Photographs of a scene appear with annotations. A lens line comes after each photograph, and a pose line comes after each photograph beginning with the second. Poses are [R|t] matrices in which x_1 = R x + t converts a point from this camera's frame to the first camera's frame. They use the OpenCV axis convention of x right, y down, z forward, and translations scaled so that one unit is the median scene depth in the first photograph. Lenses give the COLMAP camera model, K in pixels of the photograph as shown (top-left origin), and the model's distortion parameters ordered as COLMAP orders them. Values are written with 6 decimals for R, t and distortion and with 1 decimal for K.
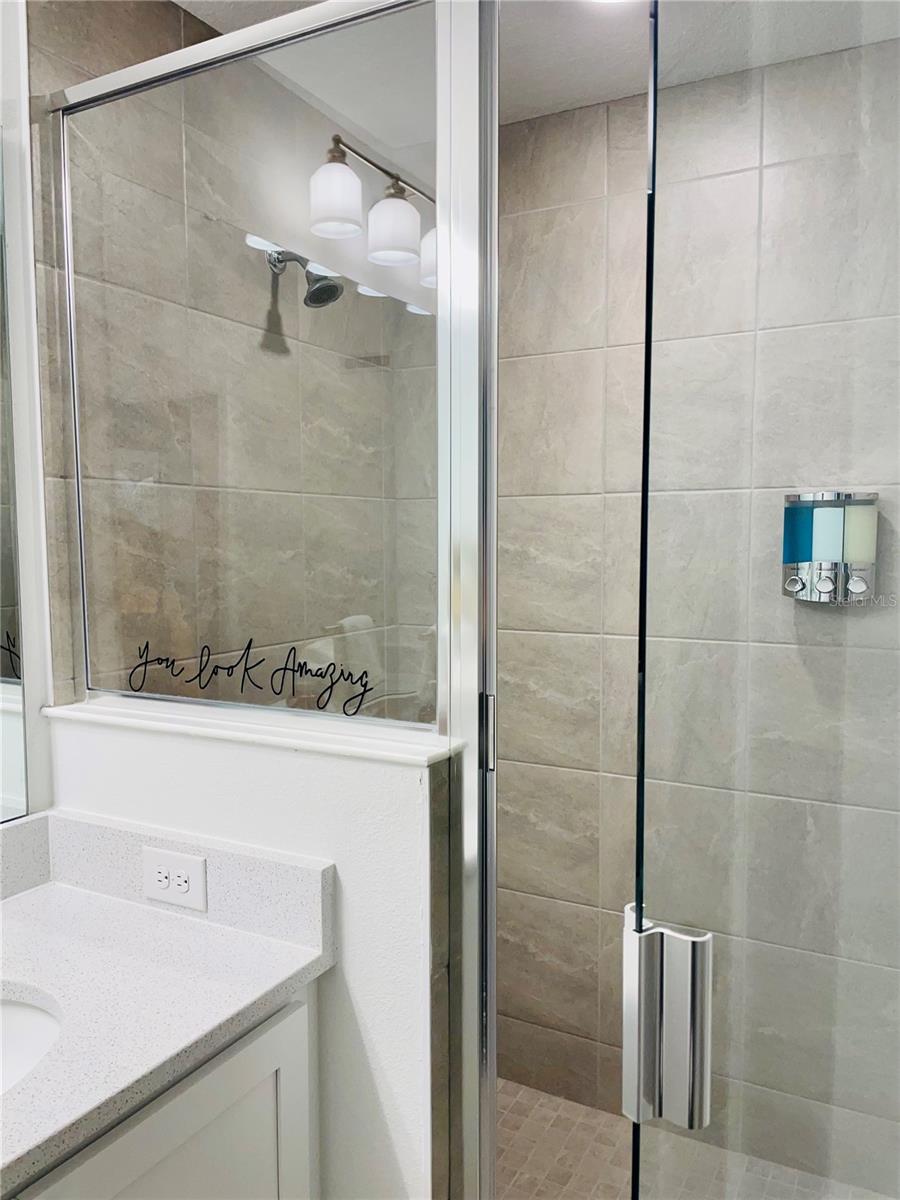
lens RADIAL K [[919.2, 0, 460.8], [0, 919.2, 607.5], [0, 0, 1]] dist [0.082390, -0.112584]
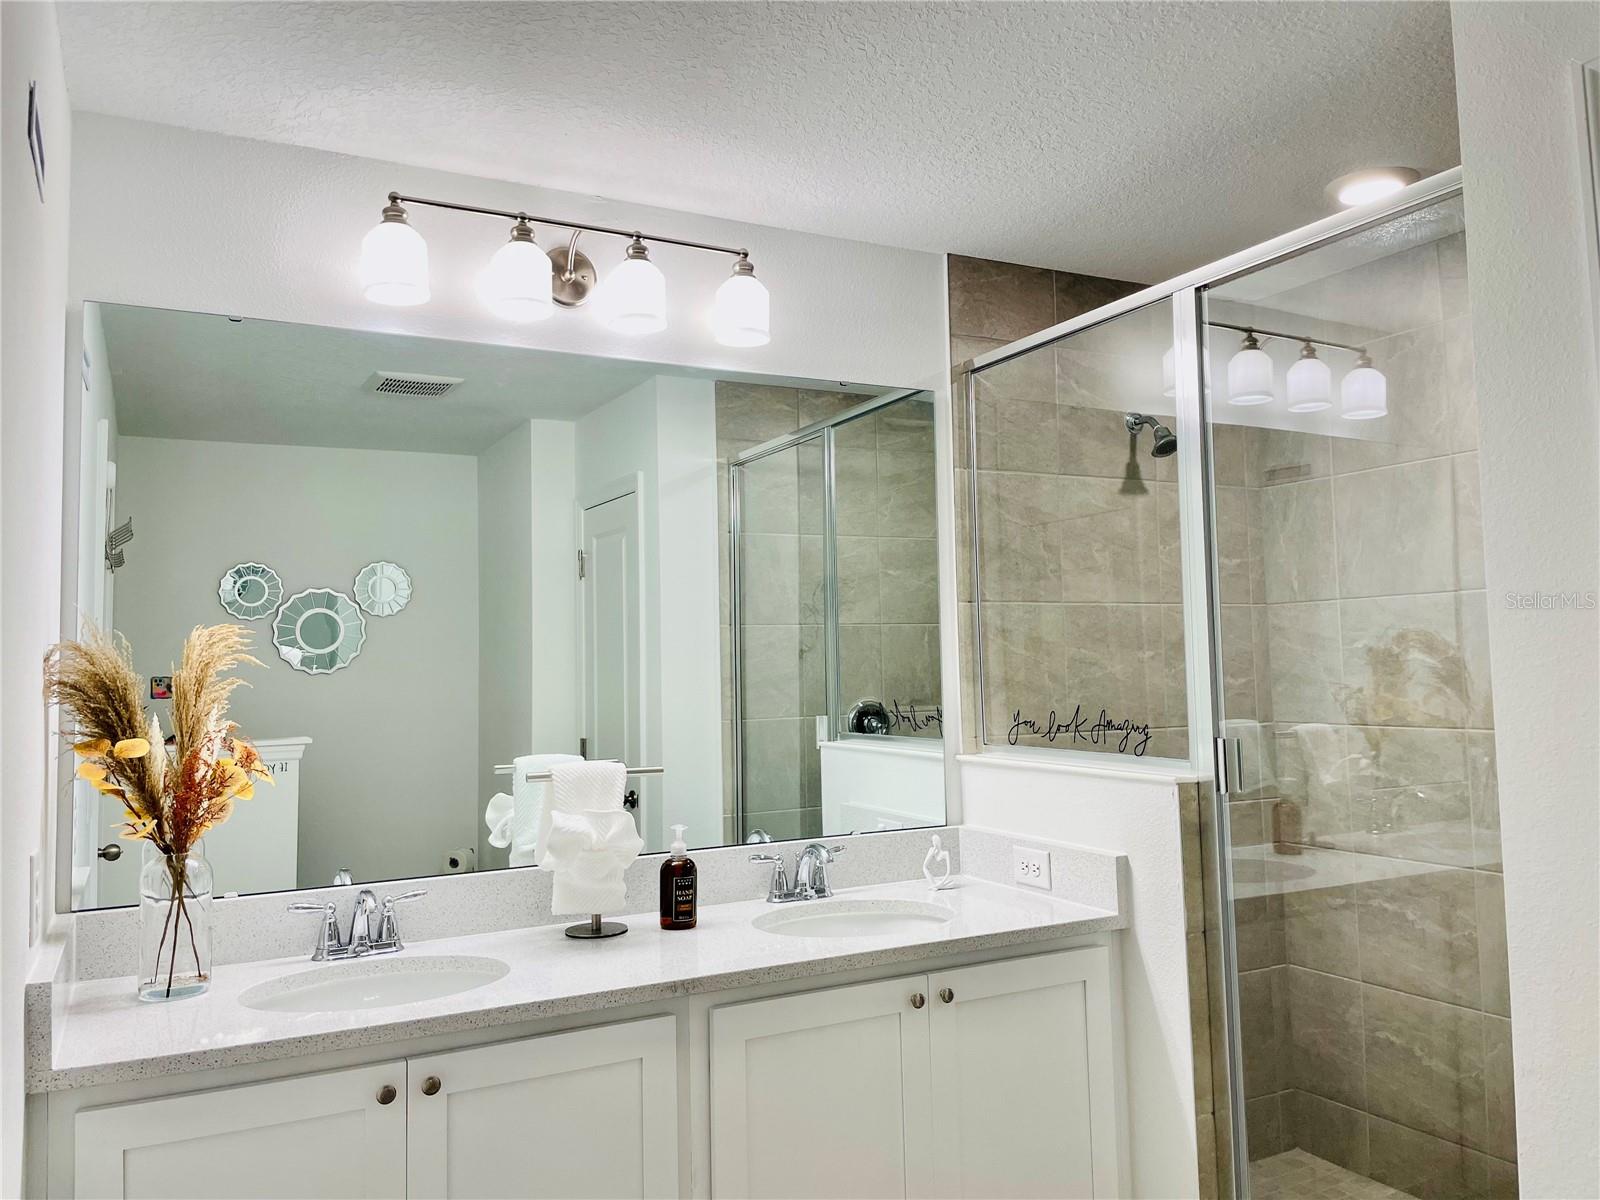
lens RADIAL K [[1225.6, 0, 800.3], [0, 1225.6, 598.3], [0, 0, 1]] dist [0.082390, -0.112584]
pose [[0.826705, -0.046039, -0.560749, 0.438897], [-0.026038, 0.992448, -0.119870, 0.095387], [0.562033, 0.113698, 0.819263, -0.747436]]
